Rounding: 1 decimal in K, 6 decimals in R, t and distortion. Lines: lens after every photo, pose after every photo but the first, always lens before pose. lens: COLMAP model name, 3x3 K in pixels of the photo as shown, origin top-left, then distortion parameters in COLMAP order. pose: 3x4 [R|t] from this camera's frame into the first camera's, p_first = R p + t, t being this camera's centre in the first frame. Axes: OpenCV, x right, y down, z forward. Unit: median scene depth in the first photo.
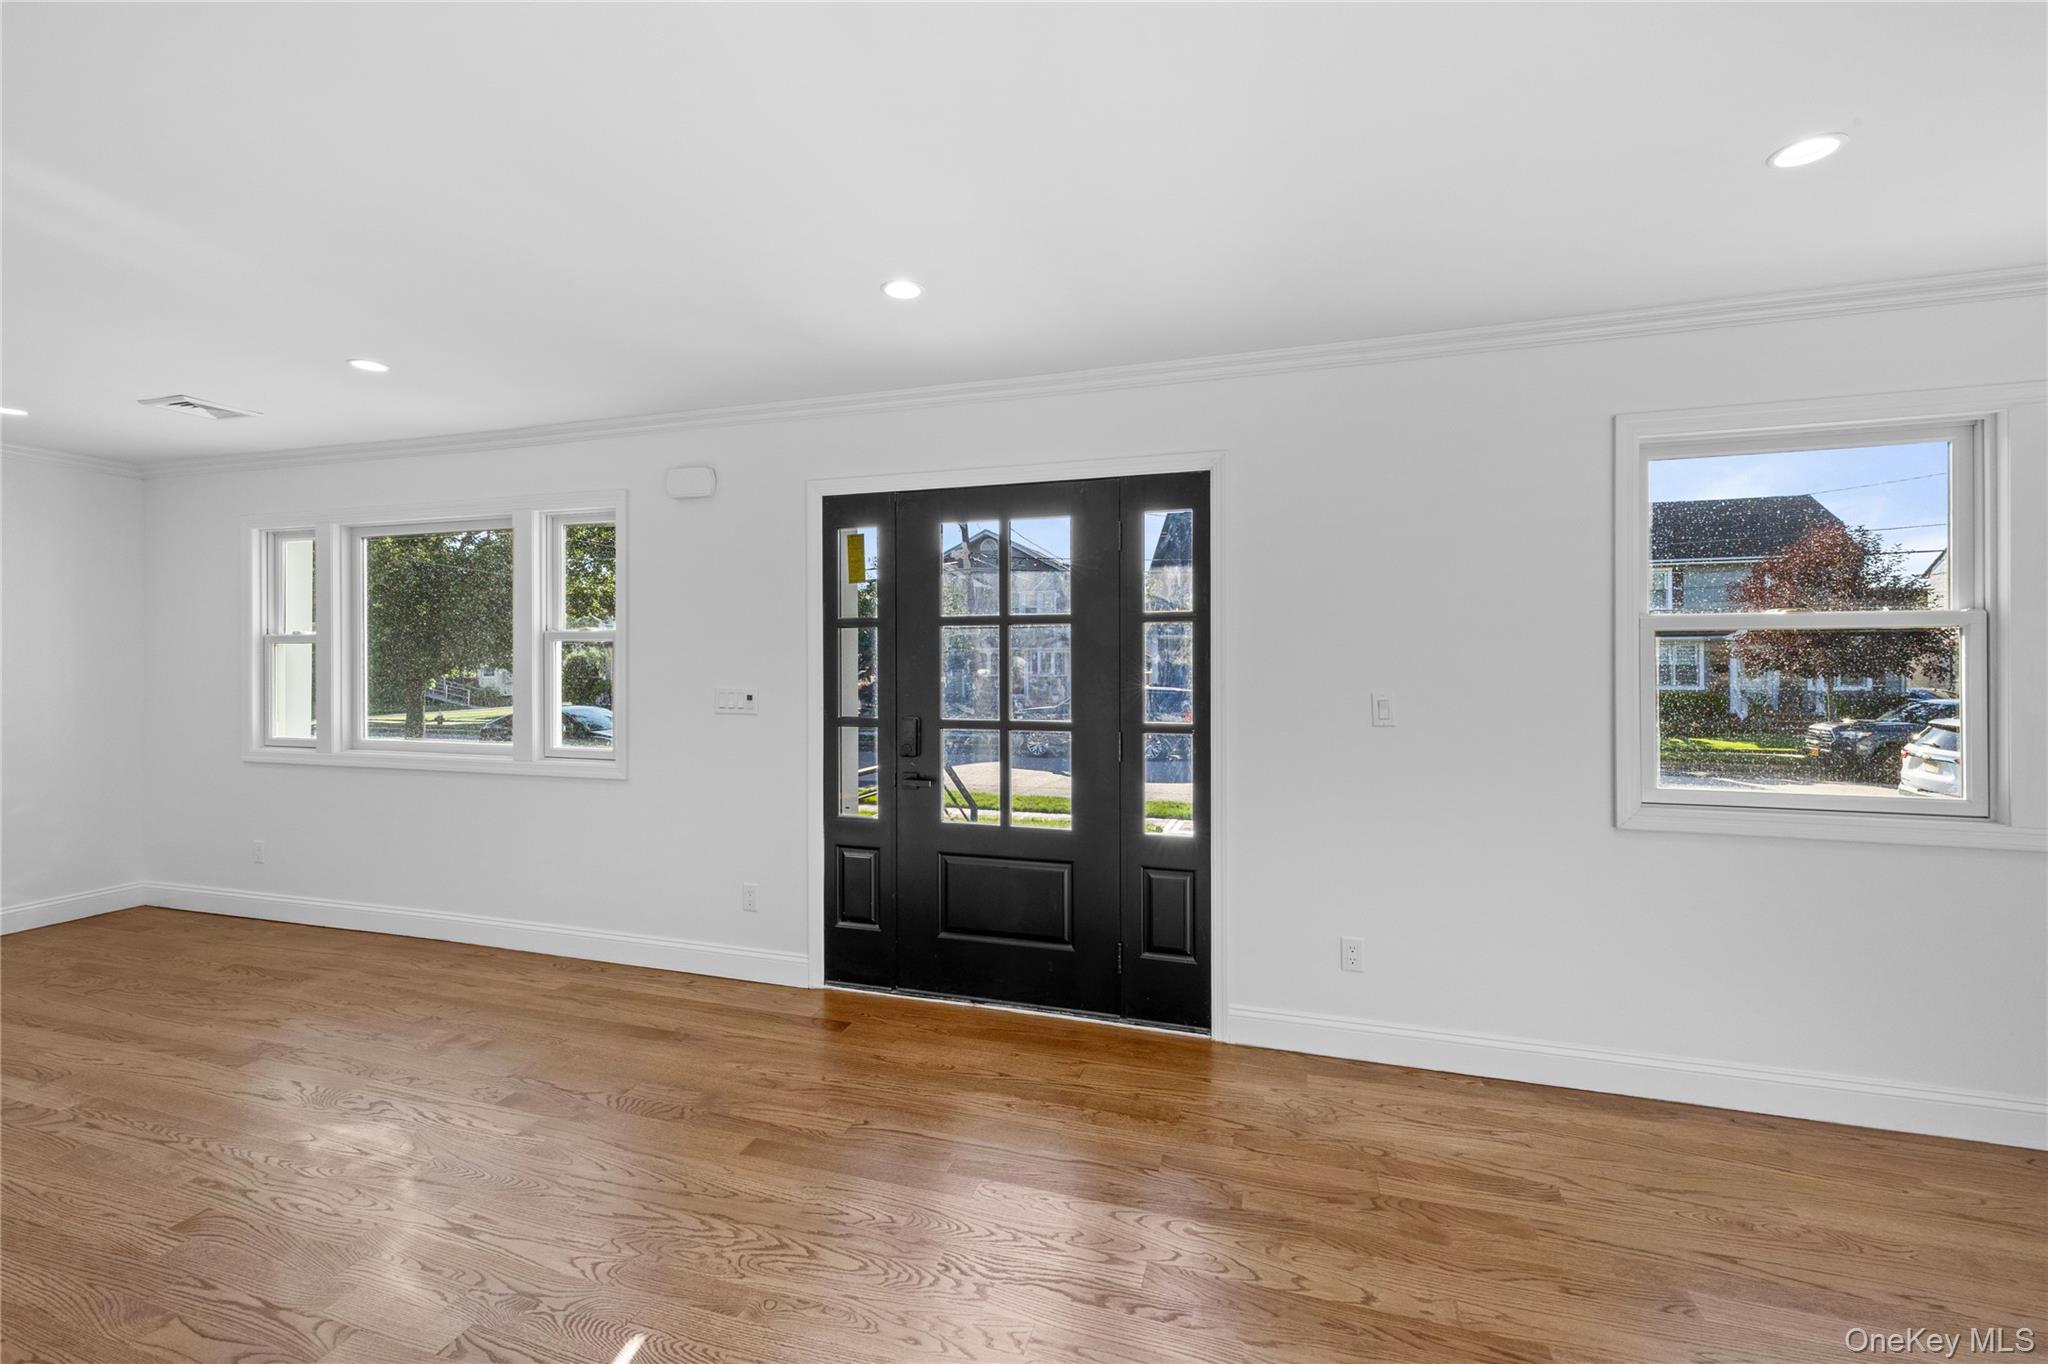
lens RADIAL K [[869.6, 0, 995.9], [0, 869.6, 661.3], [0, 0, 1]] dist [0.001157, -0.000202]
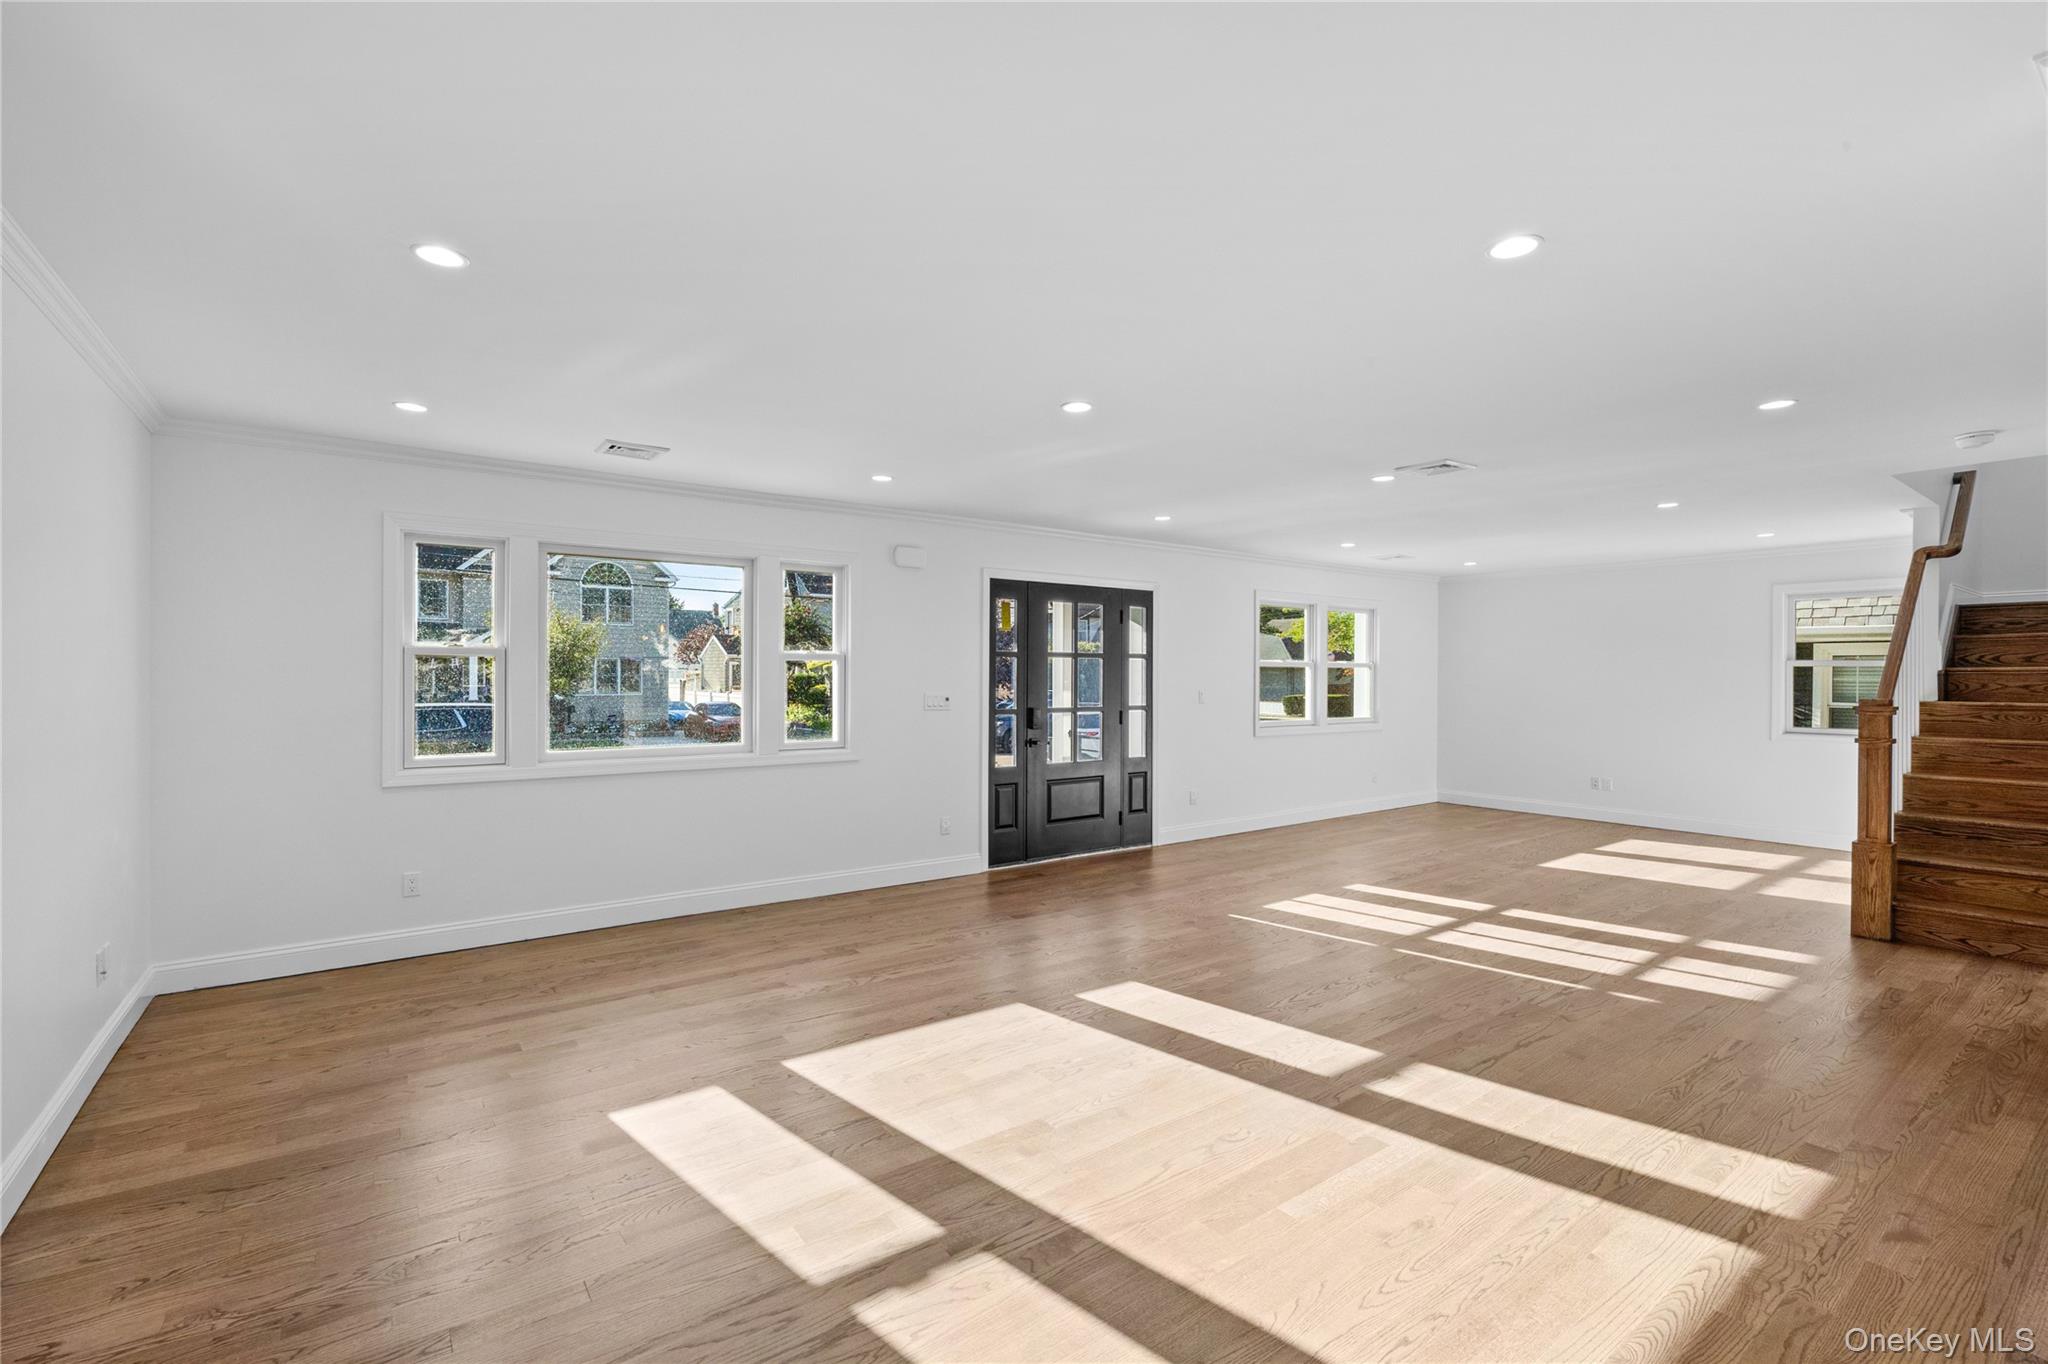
lens RADIAL K [[899.9, 0, 1030.1], [0, 899.9, 669.5], [0, 0, 1]] dist [-0.014909, 0.001770]
pose [[0.586041, 0.006324, 0.810257, -1.677171], [-0.001032, 0.999975, -0.007058, -0.001477], [-0.810281, 0.003300, 0.586033, -0.089180]]
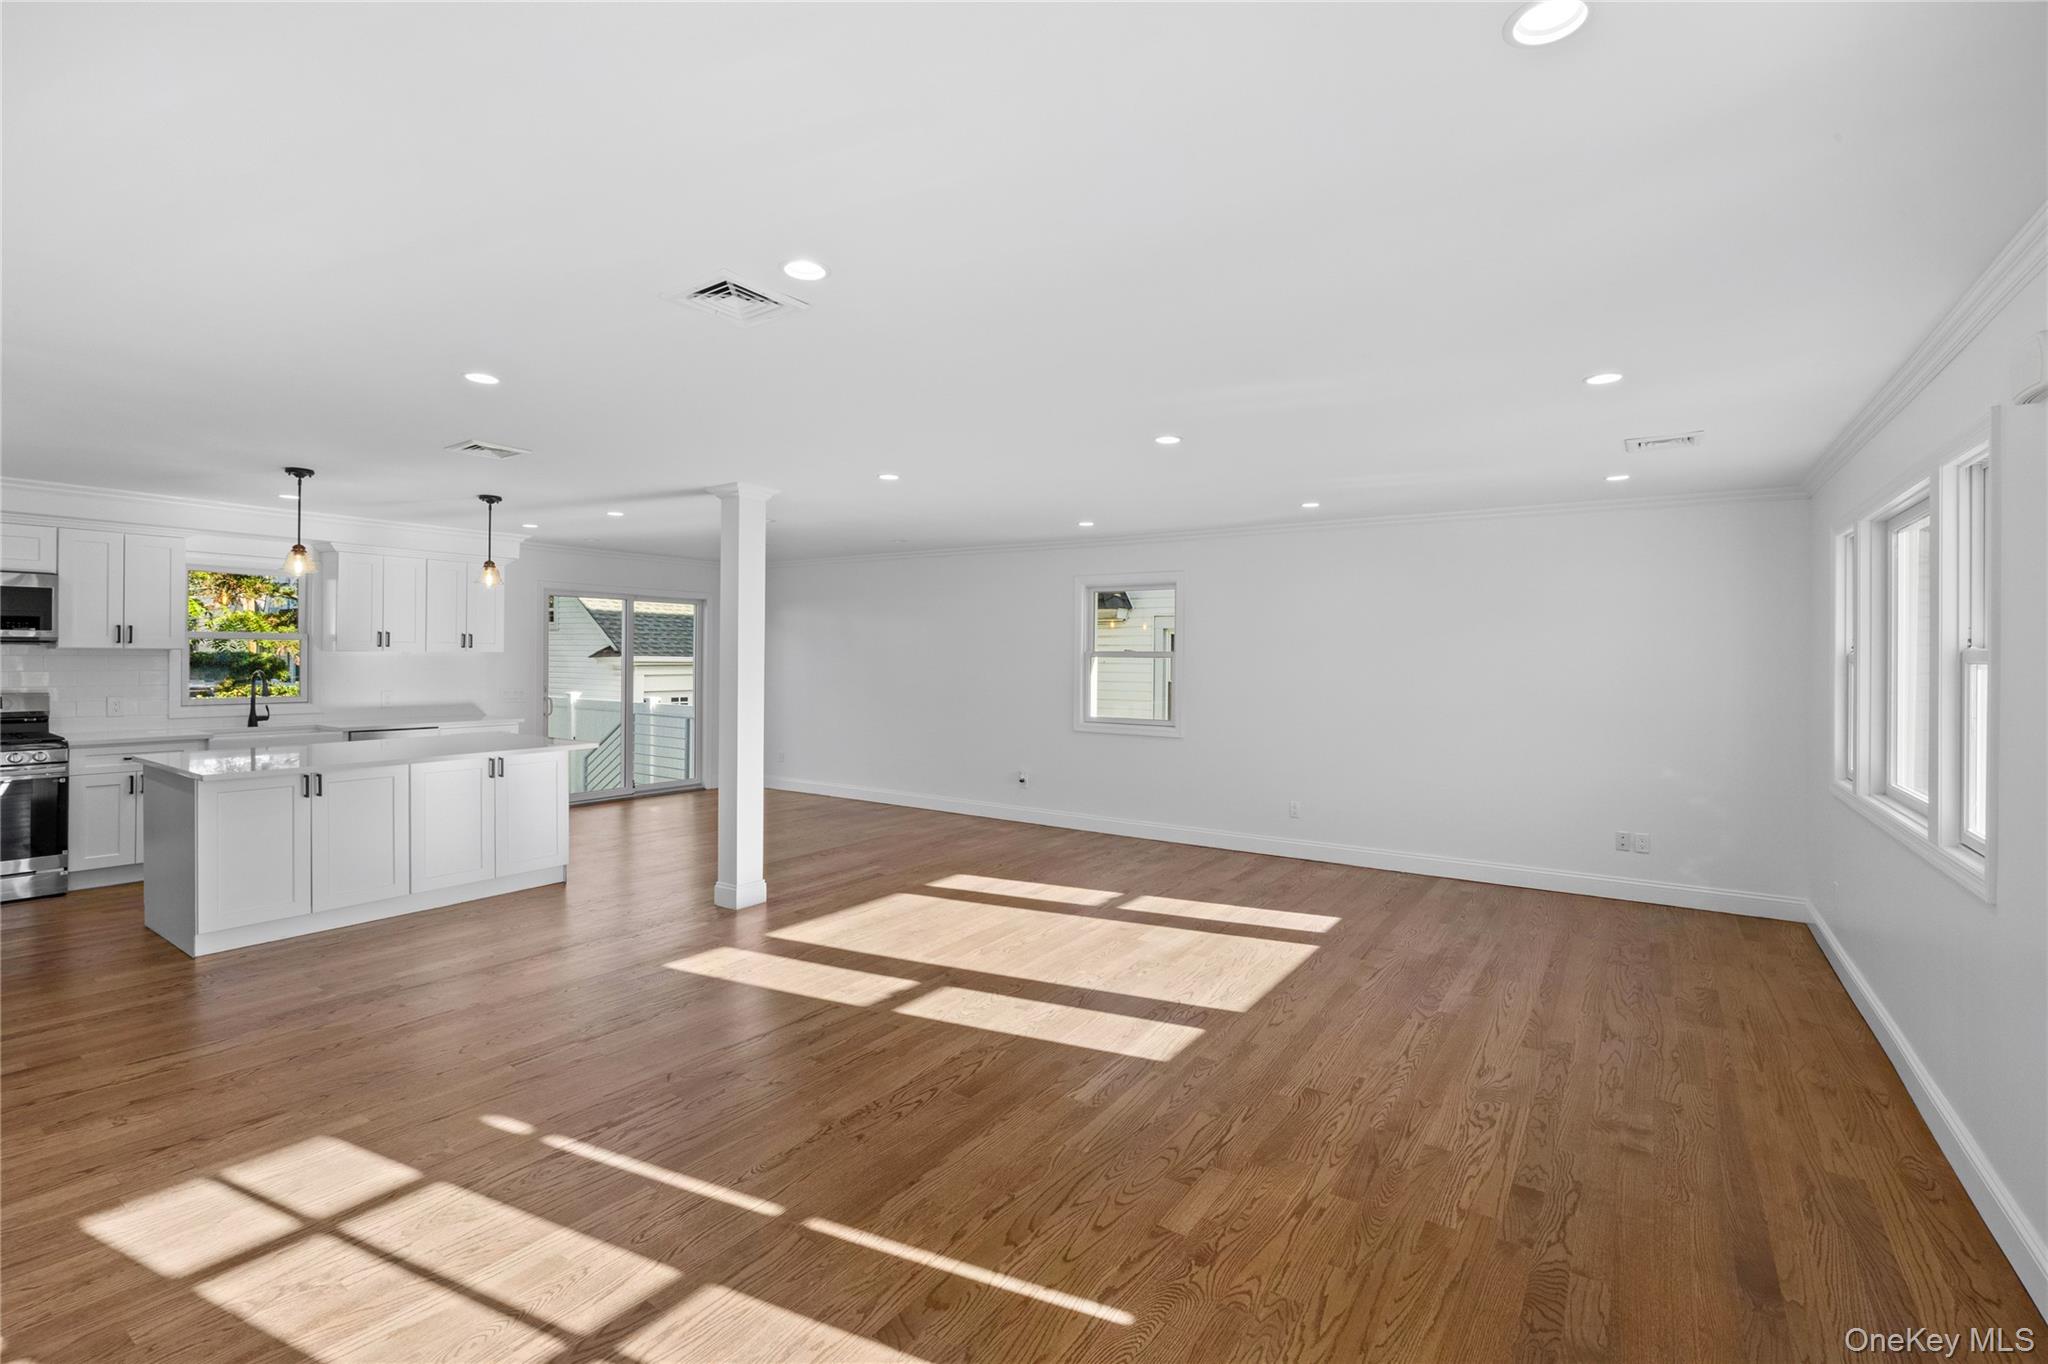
lens RADIAL K [[899.9, 0, 1040.8], [0, 899.9, 667.7], [0, 0, 1]] dist [-0.014909, 0.001770]
pose [[-0.270510, 0.010273, -0.962662, 0.363789], [-0.011170, 0.999842, 0.013808, -0.027627], [0.962652, 0.014488, -0.270353, 0.633450]]
